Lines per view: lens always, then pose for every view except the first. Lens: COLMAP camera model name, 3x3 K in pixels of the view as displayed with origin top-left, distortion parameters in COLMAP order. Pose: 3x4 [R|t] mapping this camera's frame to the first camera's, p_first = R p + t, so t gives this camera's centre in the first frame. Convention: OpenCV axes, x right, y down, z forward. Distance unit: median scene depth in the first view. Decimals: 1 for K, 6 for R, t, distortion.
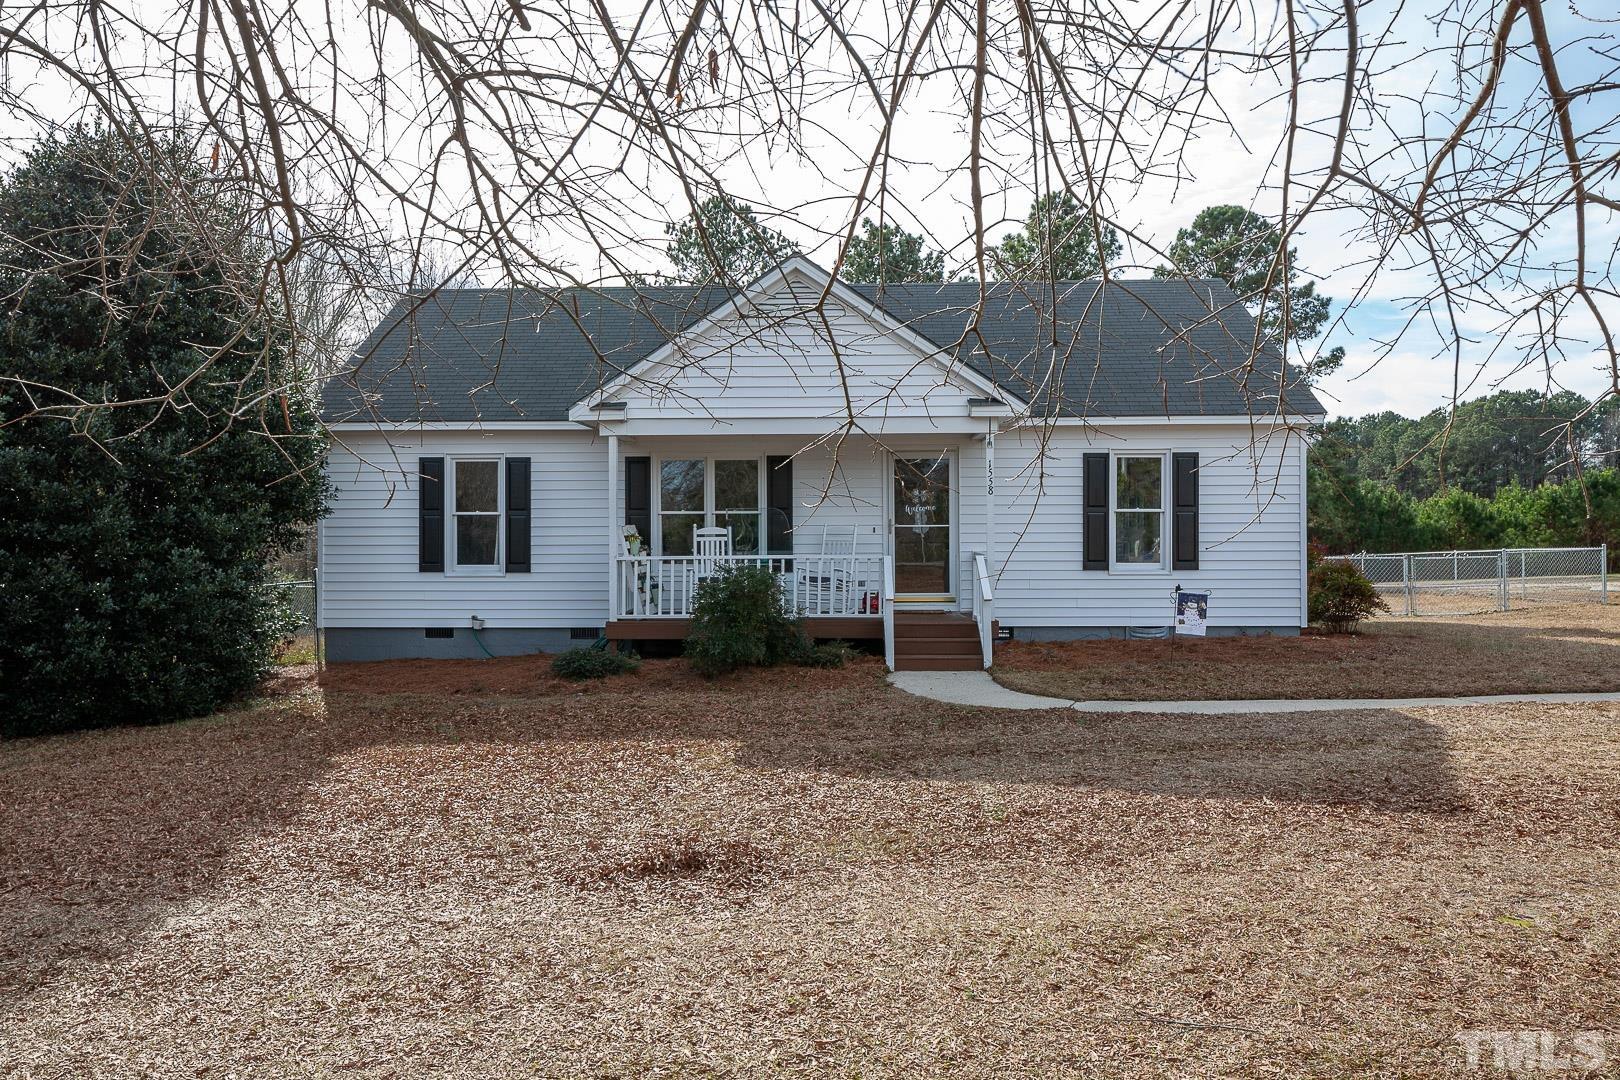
lens RADIAL K [[1230.0, 0, 810.0], [0, 1230.0, 540.0], [0, 0, 1]] dist [-0.001634, 0.000066]
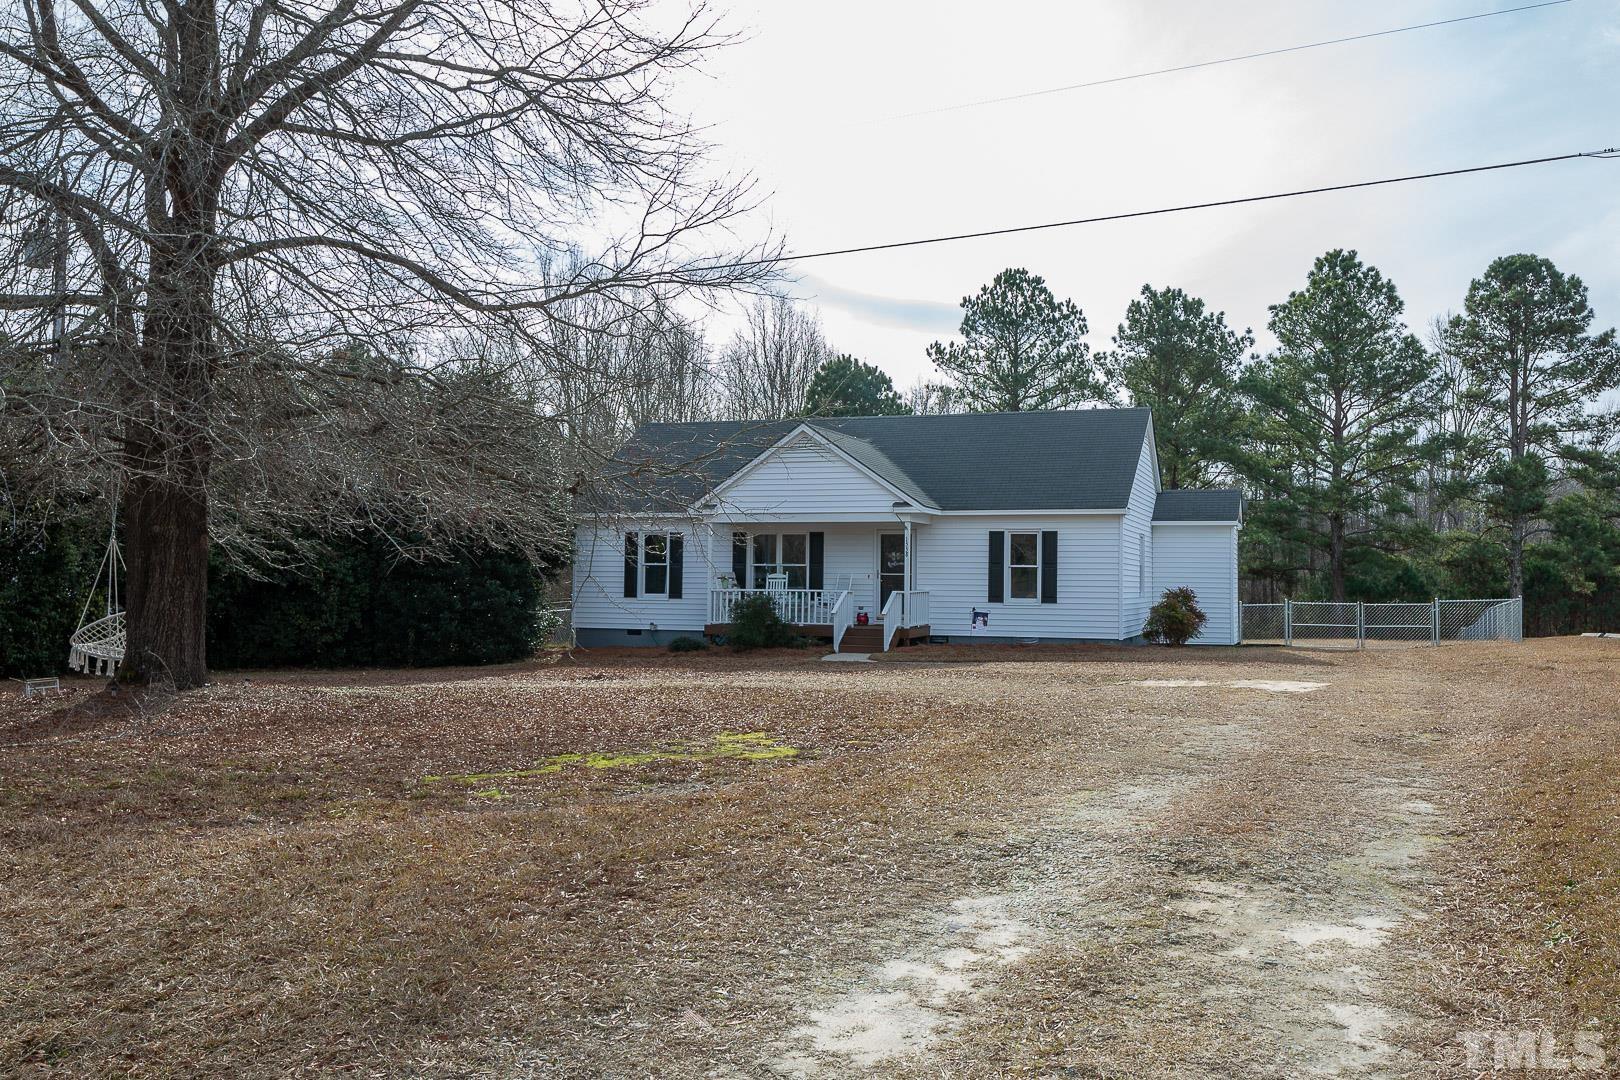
lens RADIAL K [[1230.0, 0, 810.0], [0, 1230.0, 540.0], [0, 0, 1]] dist [-0.001634, 0.000066]
pose [[0.960624, 0.003211, -0.277833, 0.449403], [-0.013953, 0.999229, -0.036695, 0.005242], [0.277501, 0.039127, 0.959928, -0.654119]]
